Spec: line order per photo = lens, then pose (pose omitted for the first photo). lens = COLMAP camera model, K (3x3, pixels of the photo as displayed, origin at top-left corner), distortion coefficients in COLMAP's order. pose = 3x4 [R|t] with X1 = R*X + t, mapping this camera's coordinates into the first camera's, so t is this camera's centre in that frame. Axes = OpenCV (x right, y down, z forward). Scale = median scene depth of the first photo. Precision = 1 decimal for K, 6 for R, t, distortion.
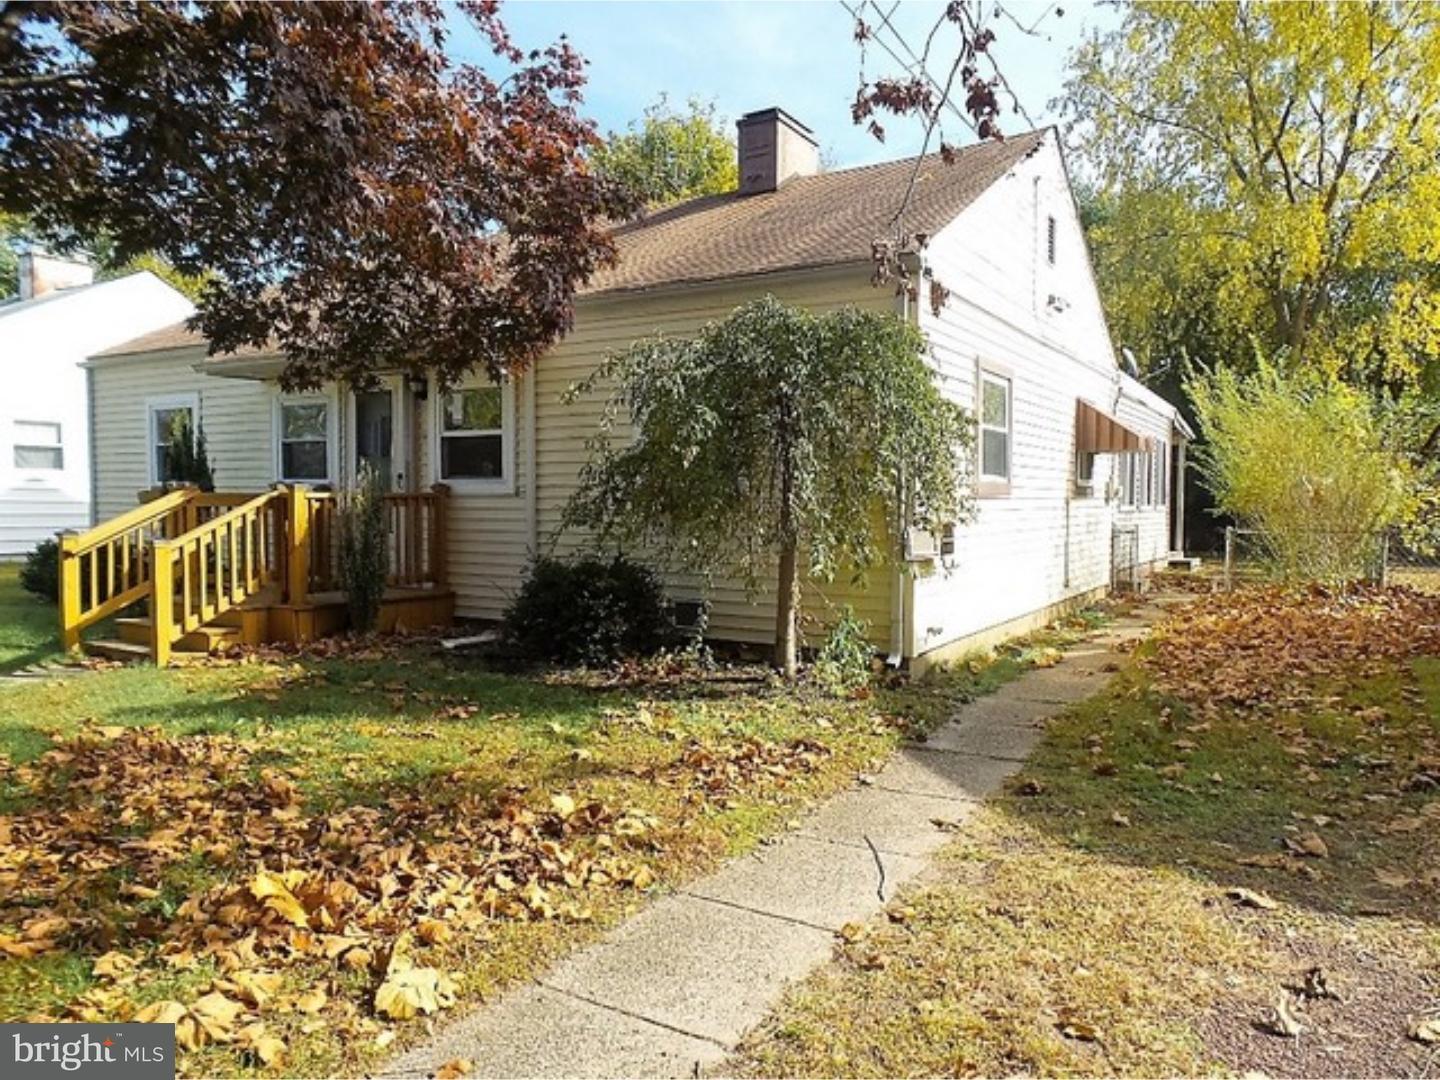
lens RADIAL K [[997.4, 0, 713.4], [0, 997.4, 533.4], [0, 0, 1]] dist [0.030052, 0.001853]
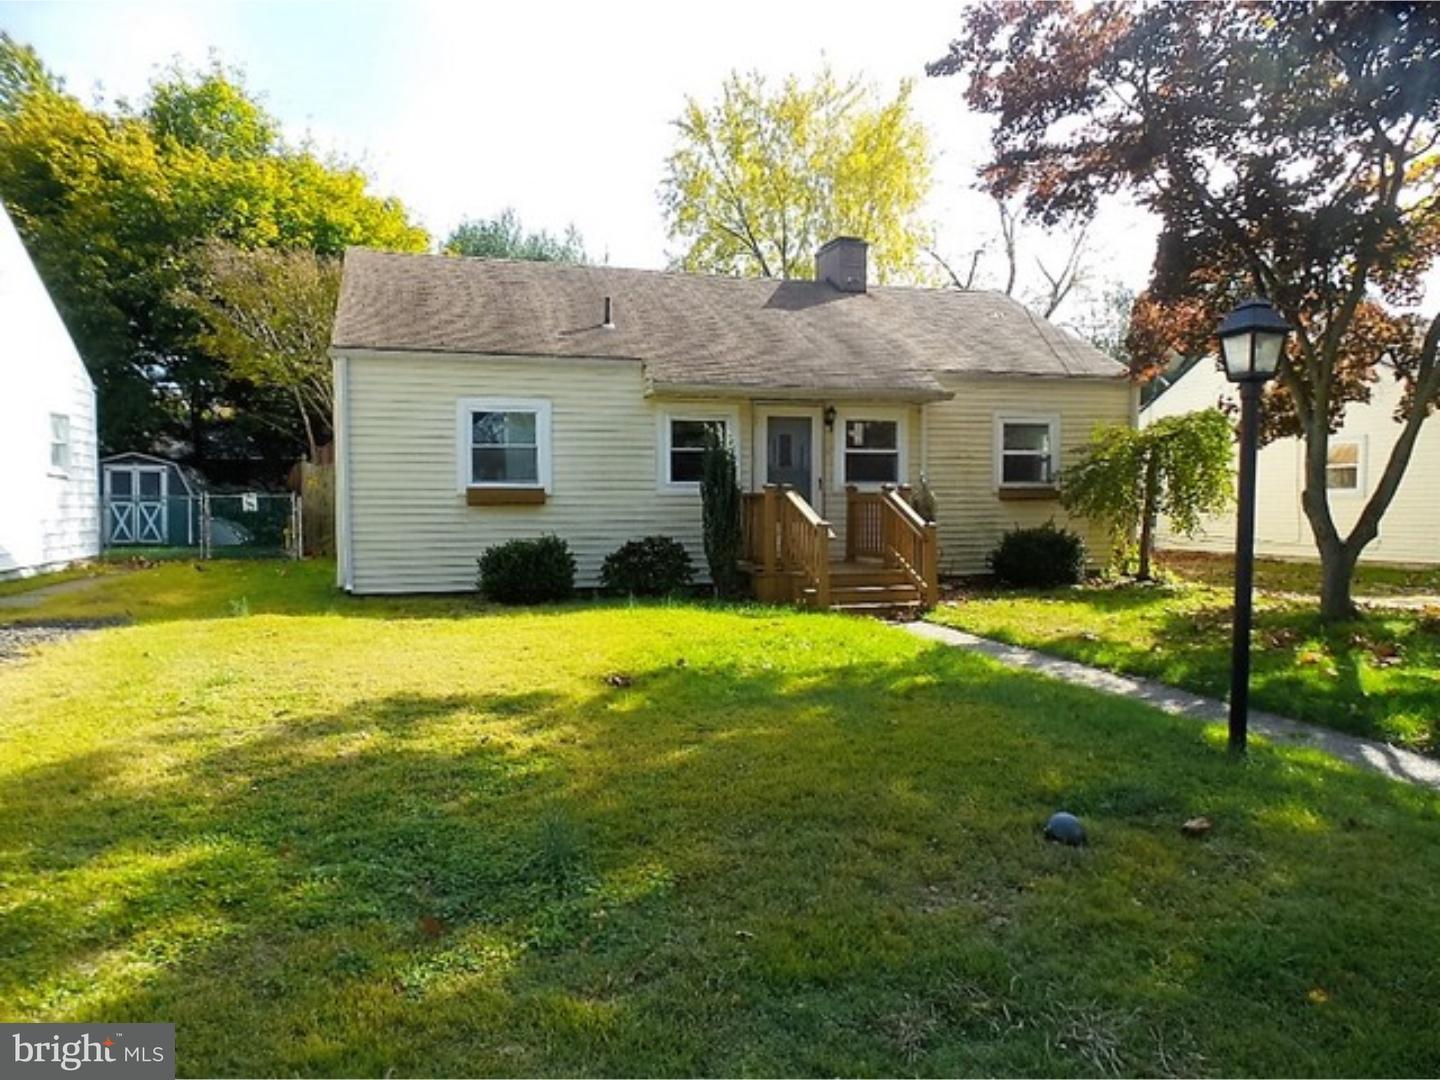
lens RADIAL K [[1021.4, 0, 720.0], [0, 1021.4, 540.0], [0, 0, 1]] dist [0.006059, 0.001503]
pose [[0.670415, -0.033801, 0.741216, -1.471057], [0.029883, 0.999381, 0.018545, -0.003744], [-0.741385, 0.009717, 0.671010, 0.149762]]
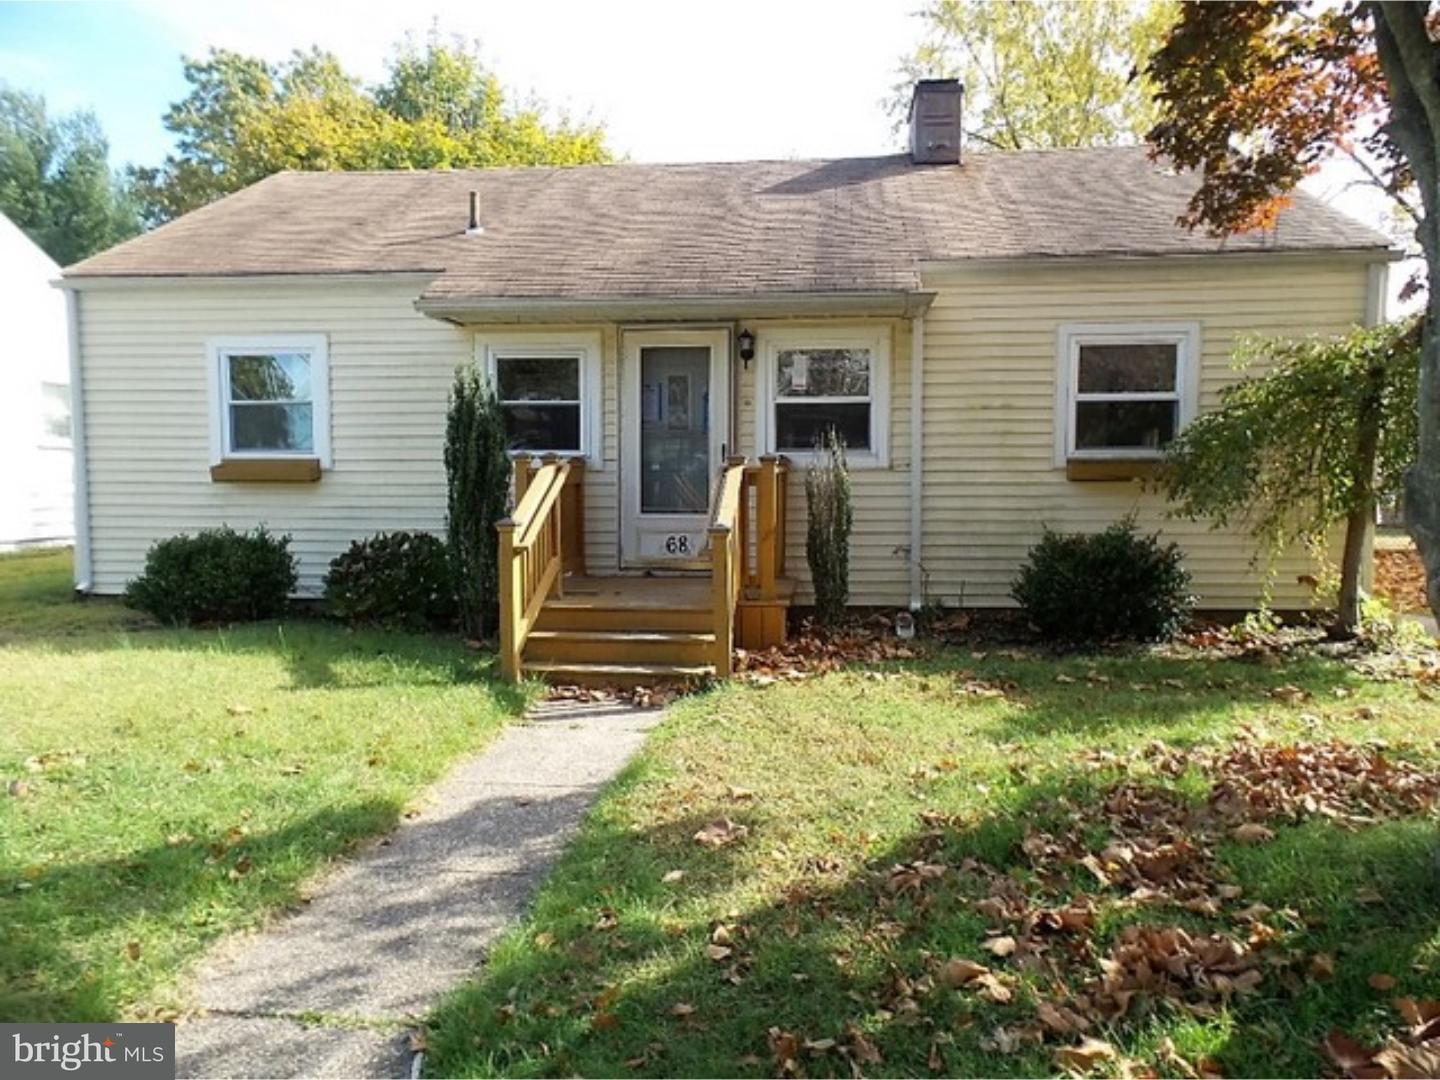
lens RADIAL K [[997.4, 0, 713.4], [0, 997.4, 533.4], [0, 0, 1]] dist [0.030052, 0.001853]
pose [[0.911201, -0.026029, 0.411138, -0.686768], [0.013742, 0.999367, 0.032814, -0.010125], [-0.411732, -0.024250, 0.910982, 0.206791]]
